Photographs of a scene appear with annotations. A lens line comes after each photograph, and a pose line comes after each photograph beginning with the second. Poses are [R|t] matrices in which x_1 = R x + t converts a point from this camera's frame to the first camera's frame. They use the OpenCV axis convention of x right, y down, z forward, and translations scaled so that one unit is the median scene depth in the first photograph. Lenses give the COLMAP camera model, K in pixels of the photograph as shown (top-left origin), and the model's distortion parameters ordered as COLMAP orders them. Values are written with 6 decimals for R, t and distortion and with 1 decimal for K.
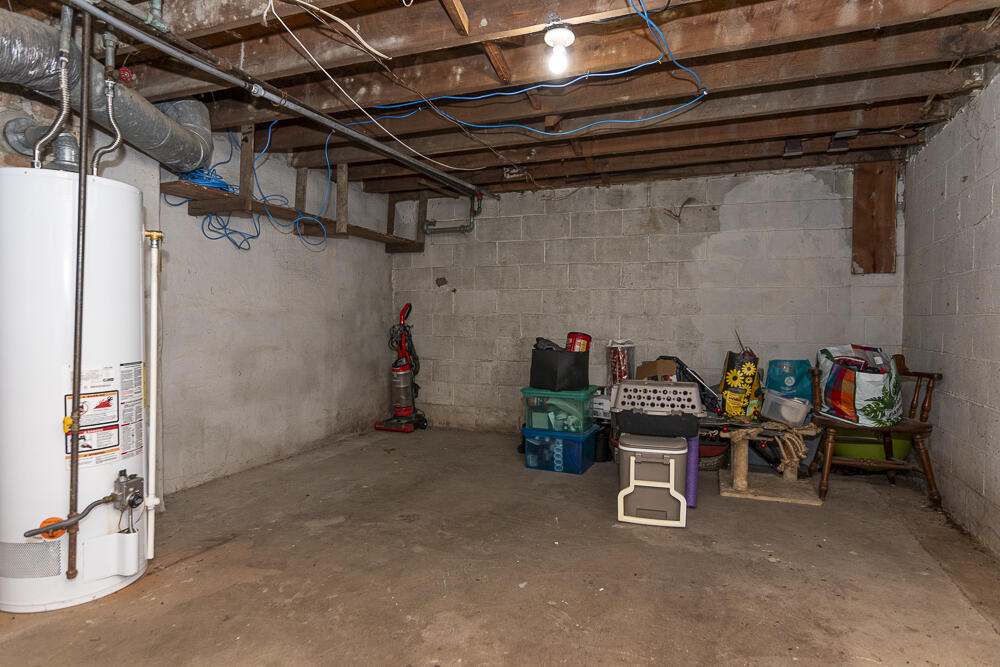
lens RADIAL K [[556.9, 0, 500.0], [0, 556.9, 333.5], [0, 0, 1]] dist [-0.002402, -0.001020]
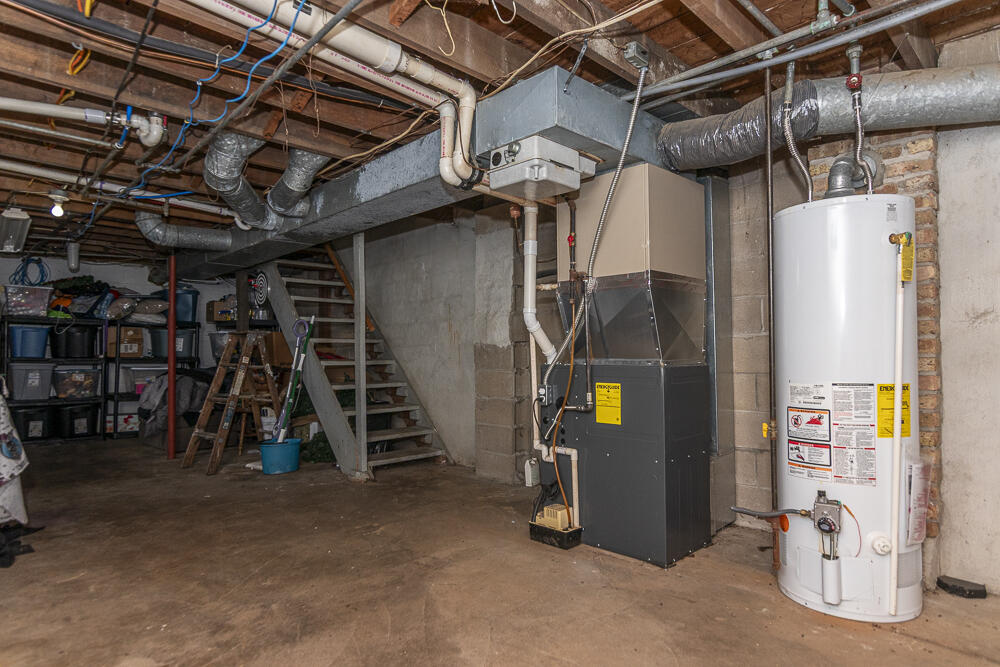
lens RADIAL K [[556.9, 0, 500.0], [0, 556.9, 333.5], [0, 0, 1]] dist [-0.002402, -0.001020]
pose [[-0.432363, -0.043945, -0.900628, 0.475633], [-0.010884, 0.998993, -0.043519, 0.015545], [0.901634, -0.009013, -0.432406, 0.912966]]
